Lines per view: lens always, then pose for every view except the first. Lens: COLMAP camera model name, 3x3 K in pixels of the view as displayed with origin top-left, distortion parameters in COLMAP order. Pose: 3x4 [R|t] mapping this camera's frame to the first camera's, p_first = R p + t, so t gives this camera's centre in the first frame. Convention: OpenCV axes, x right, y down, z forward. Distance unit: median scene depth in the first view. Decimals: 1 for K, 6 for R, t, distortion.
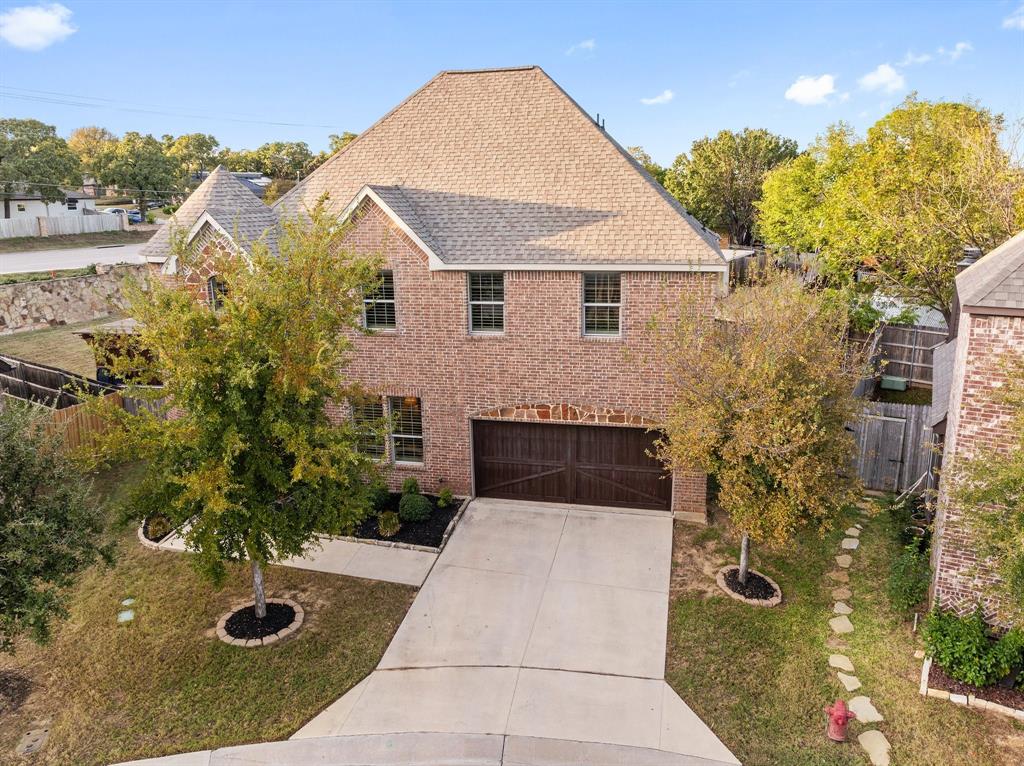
lens RADIAL K [[726.6, 0, 514.2], [0, 726.6, 376.6], [0, 0, 1]] dist [-0.047513, 0.015242]
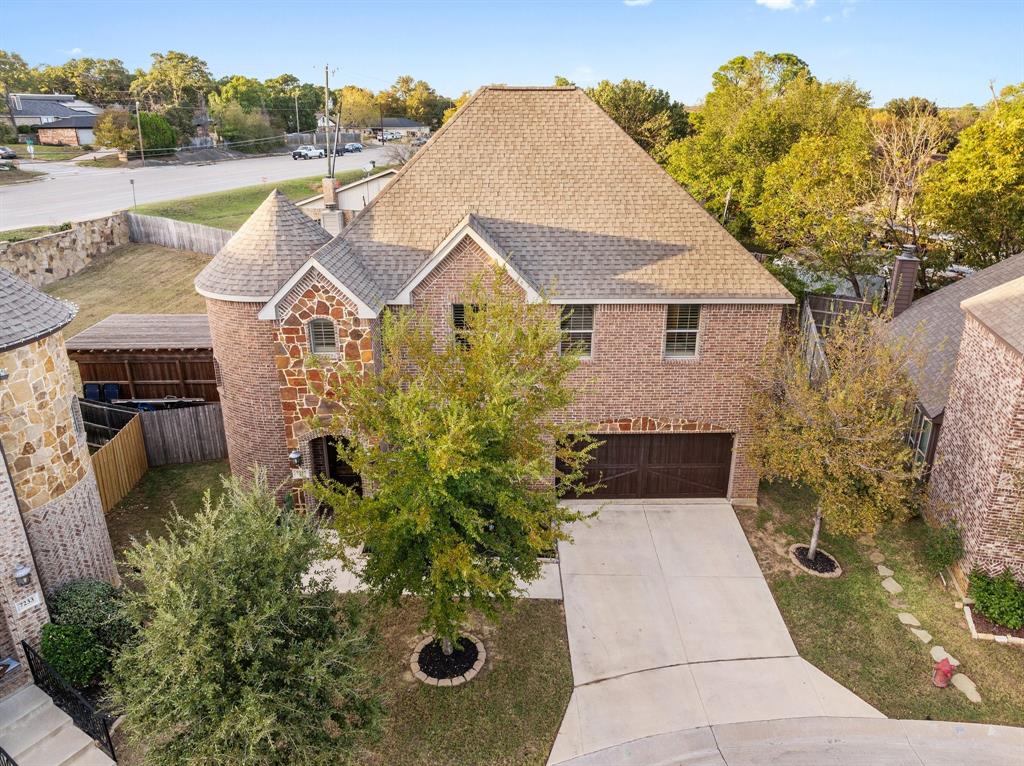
lens RADIAL K [[726.6, 0, 448.8], [0, 726.6, 350.9], [0, 0, 1]] dist [-0.047513, 0.015242]
pose [[0.973209, -0.066330, 0.220147, -0.477698], [0.041456, 0.992413, 0.115751, -0.211528], [-0.226154, -0.103523, 0.968575, -0.011669]]
